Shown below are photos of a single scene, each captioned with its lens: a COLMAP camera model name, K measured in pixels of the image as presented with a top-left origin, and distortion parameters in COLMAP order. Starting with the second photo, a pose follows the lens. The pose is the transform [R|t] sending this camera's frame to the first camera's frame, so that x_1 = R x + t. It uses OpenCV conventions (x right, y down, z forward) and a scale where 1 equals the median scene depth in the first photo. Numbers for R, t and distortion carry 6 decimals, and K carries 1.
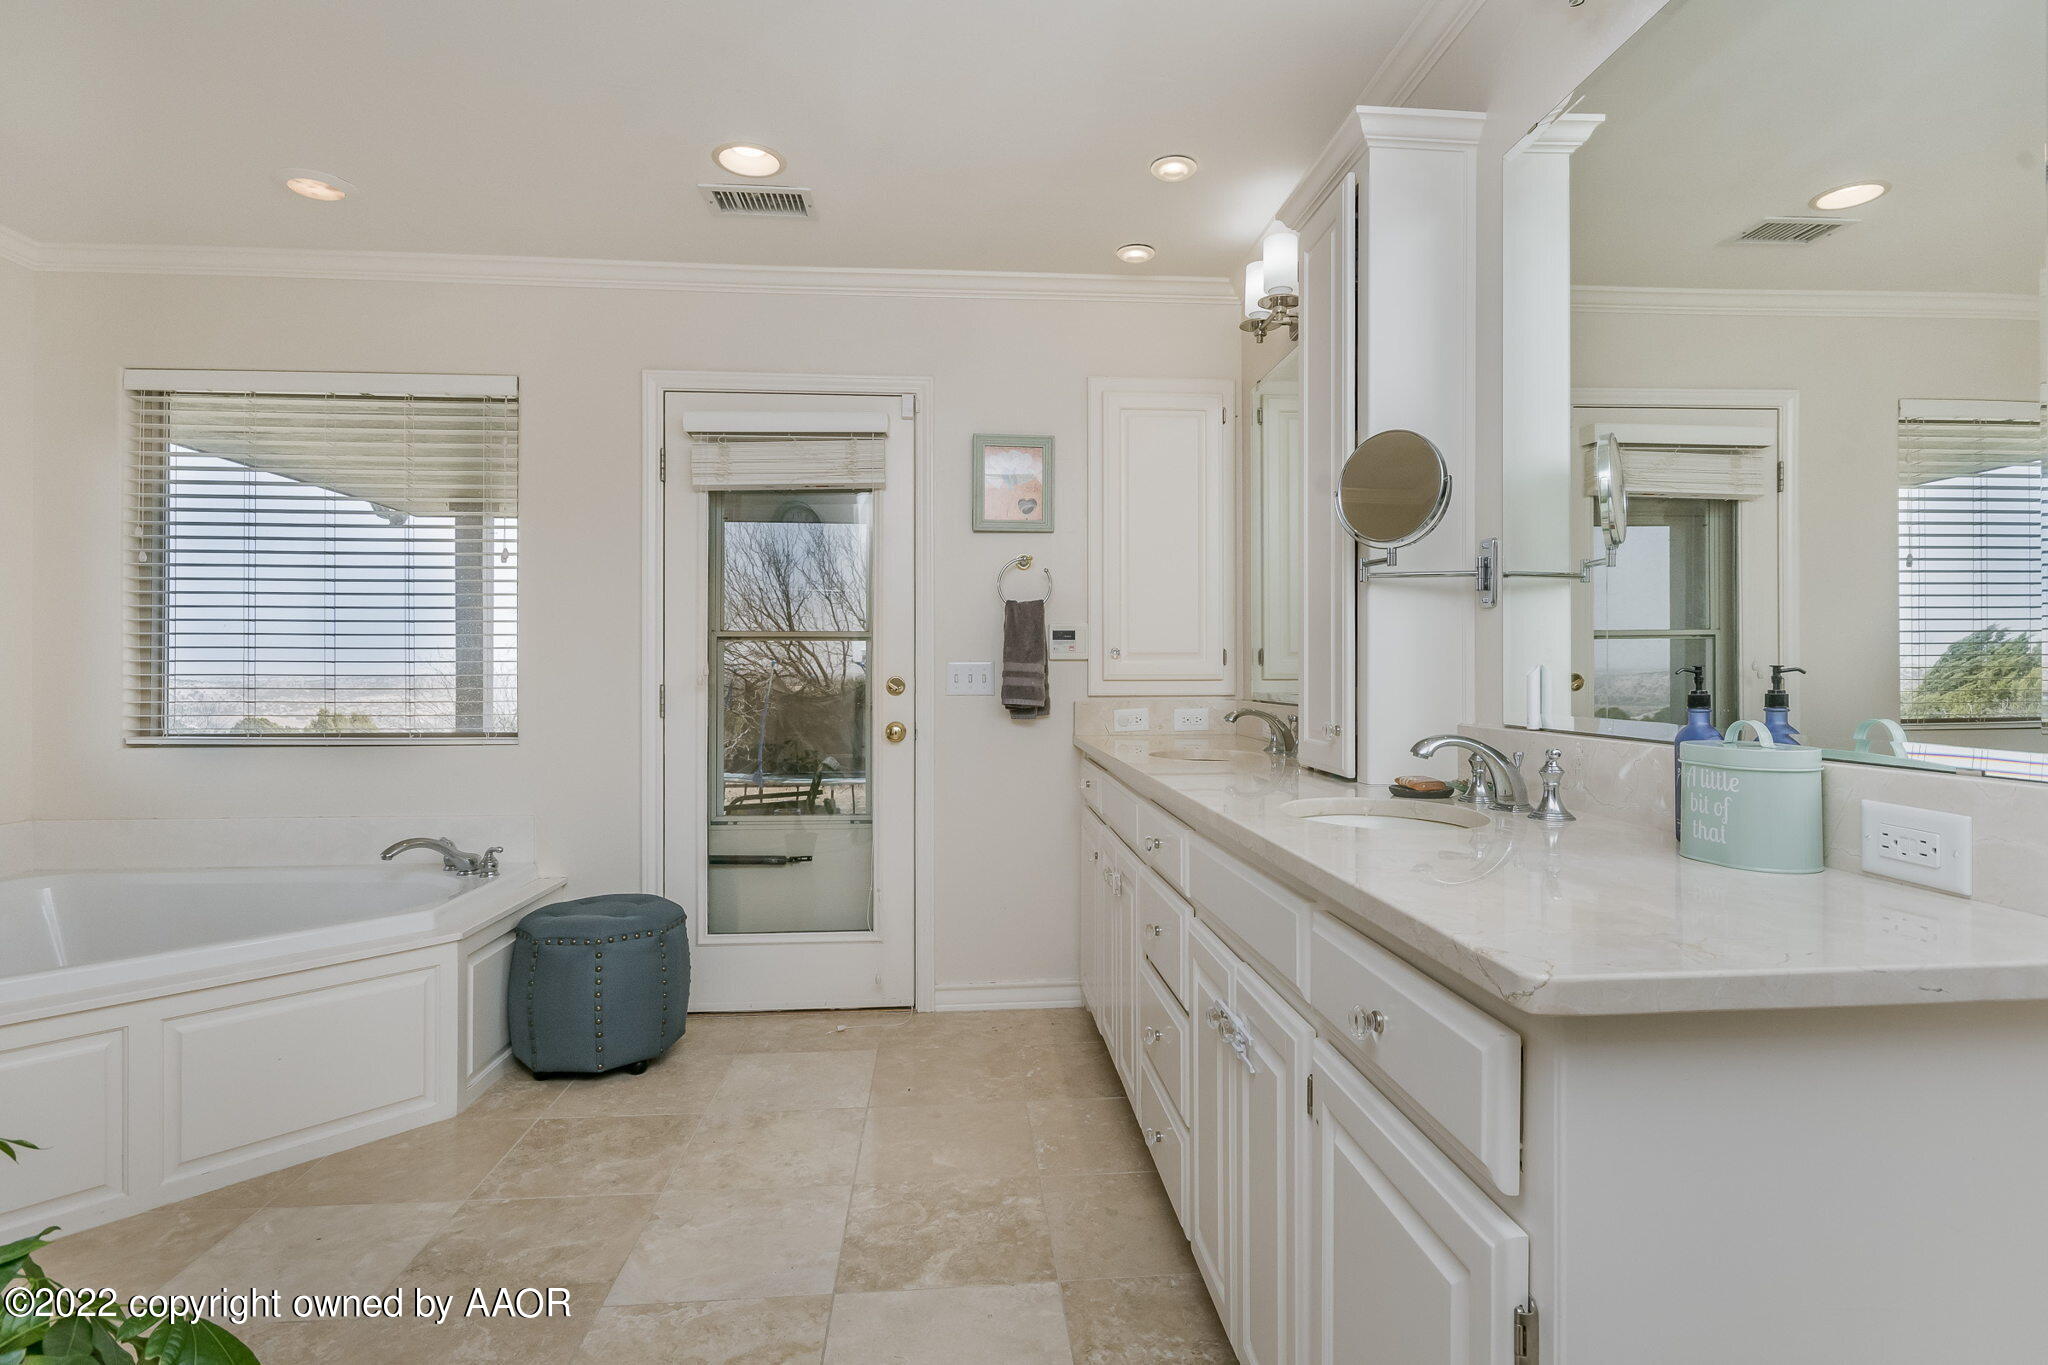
lens RADIAL K [[1039.2, 0, 1023.2], [0, 1039.2, 667.3], [0, 0, 1]] dist [0.001266, 0.000779]
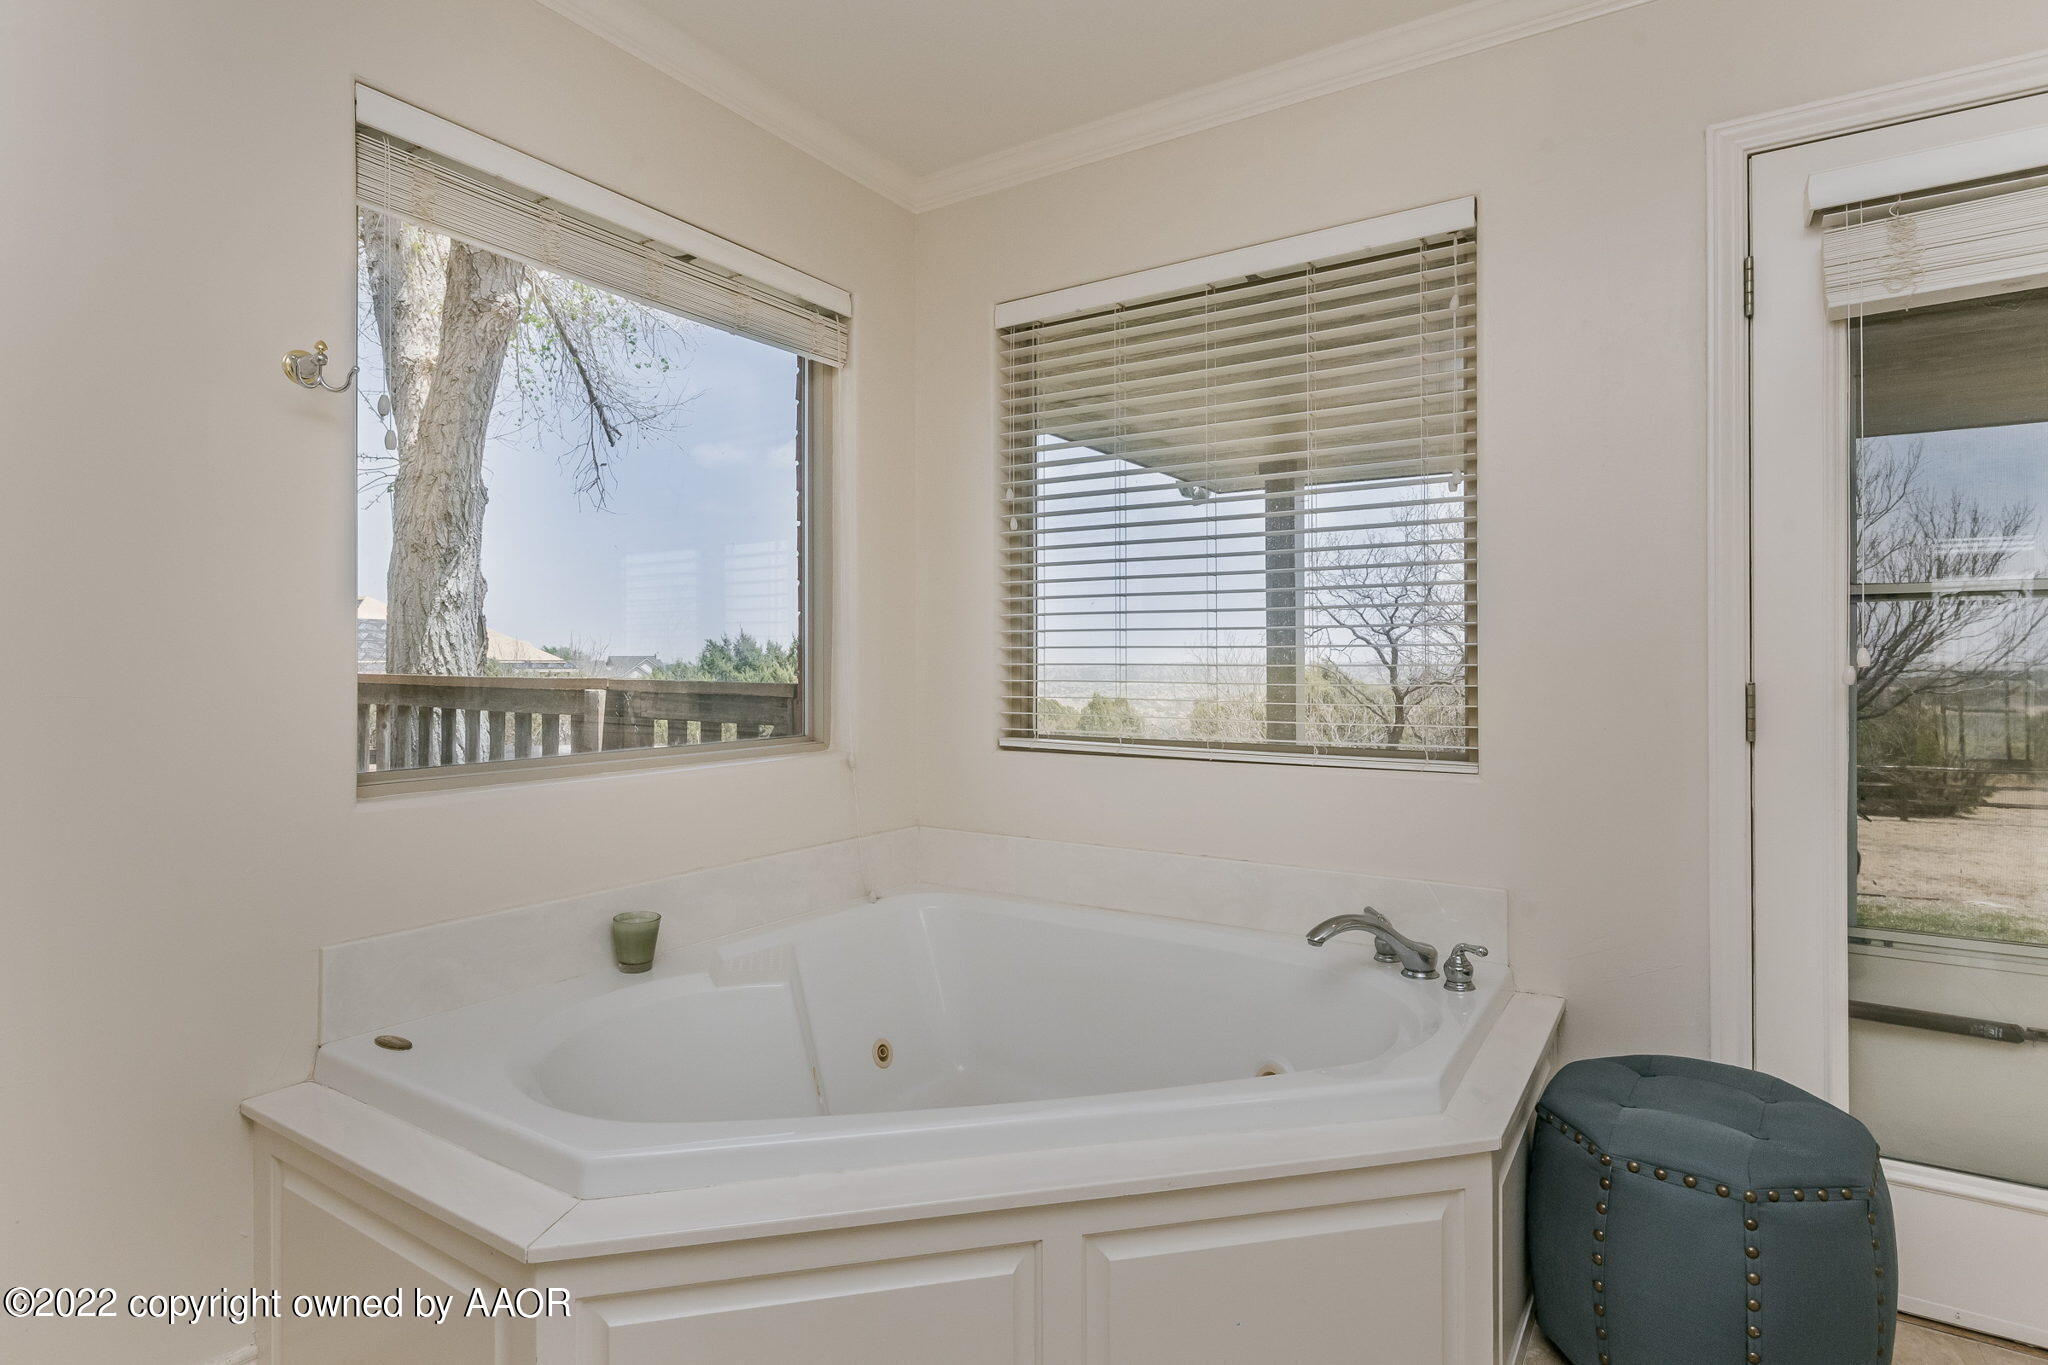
lens RADIAL K [[1079.1, 0, 1030.1], [0, 1079.1, 661.4], [0, 0, 1]] dist [0.001866, -0.000179]
pose [[0.796699, -0.001668, -0.604374, -0.306297], [0.004864, 0.999982, 0.003652, 0.001221], [0.604356, -0.005849, 0.796693, 0.310475]]
